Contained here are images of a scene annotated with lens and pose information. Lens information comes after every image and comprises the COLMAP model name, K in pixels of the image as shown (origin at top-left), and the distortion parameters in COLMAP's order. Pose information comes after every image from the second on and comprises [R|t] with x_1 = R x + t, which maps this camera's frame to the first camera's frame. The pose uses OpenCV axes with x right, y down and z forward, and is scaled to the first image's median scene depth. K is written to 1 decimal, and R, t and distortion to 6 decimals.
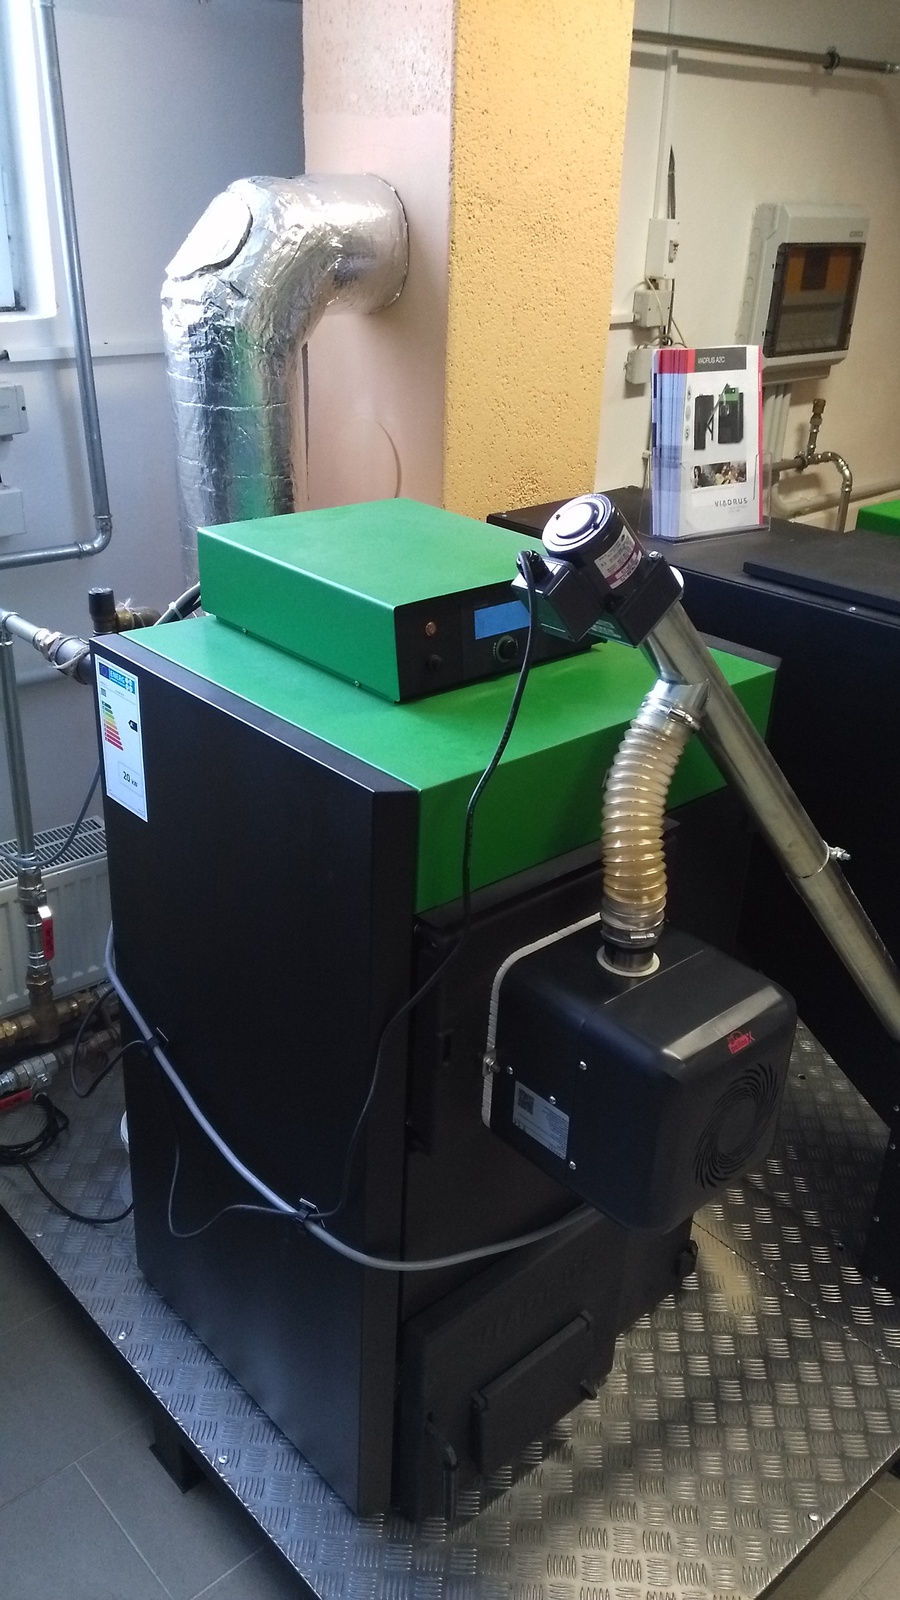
lens RADIAL K [[1335.5, 0, 487.3], [0, 1335.5, 831.7], [0, 0, 1]] dist [0.005523, -0.053442]
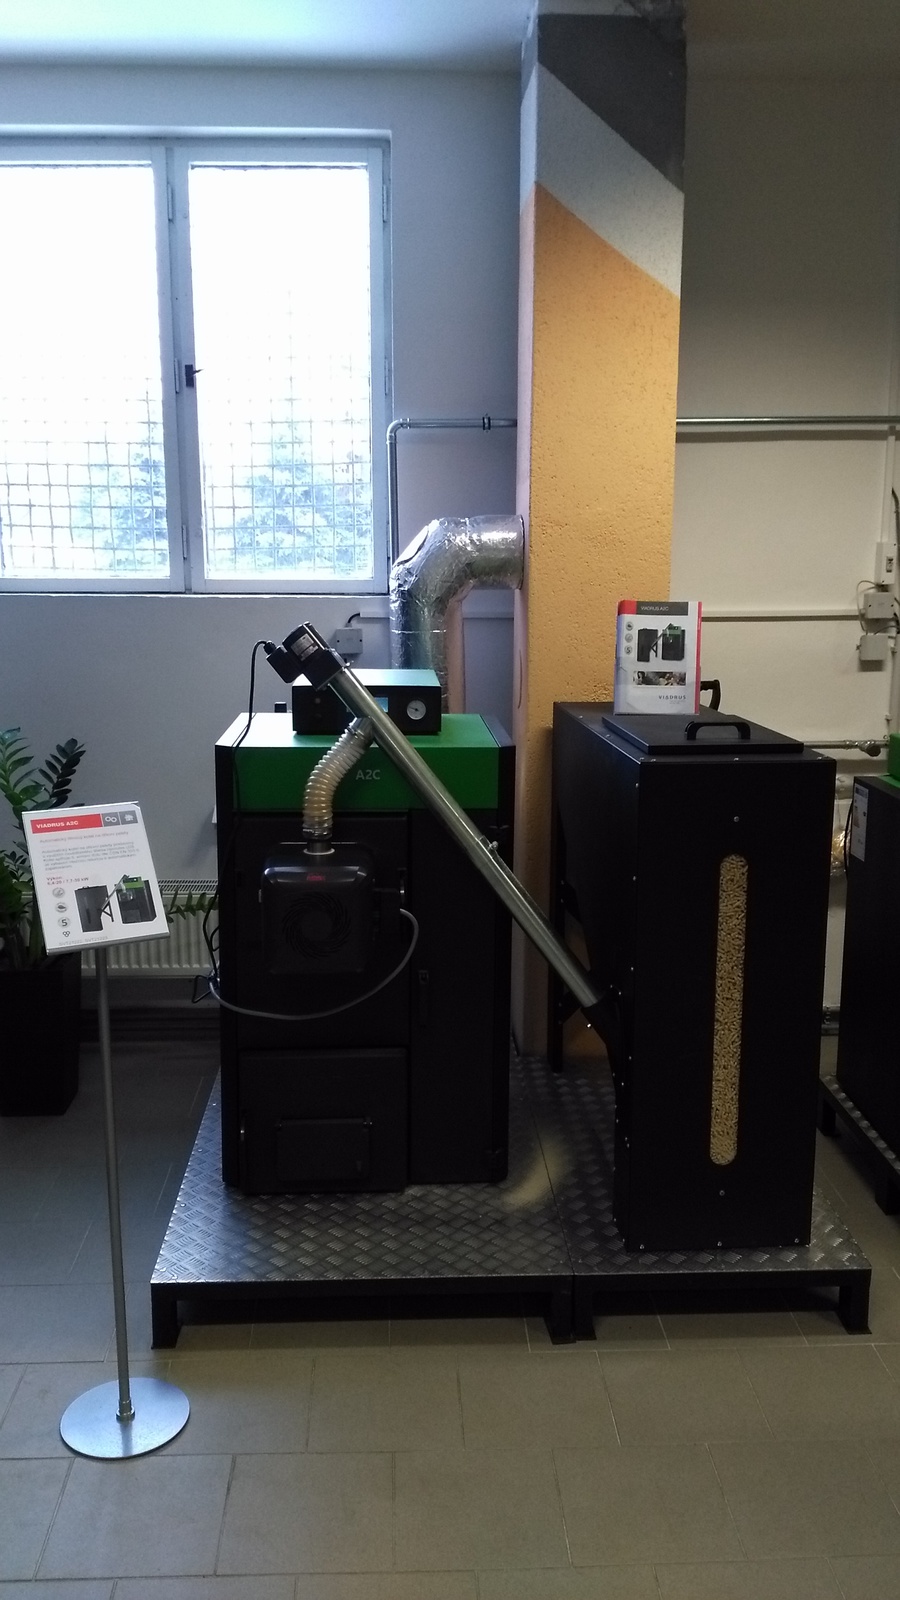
lens RADIAL K [[1290.9, 0, 450.0], [0, 1290.9, 800.0], [0, 0, 1]] dist [0.134447, -0.269898]
pose [[0.780341, 0.082691, -0.619864, 0.938024], [-0.252861, 0.948296, -0.191821, 0.221089], [0.571953, 0.306425, 0.760903, -0.250888]]
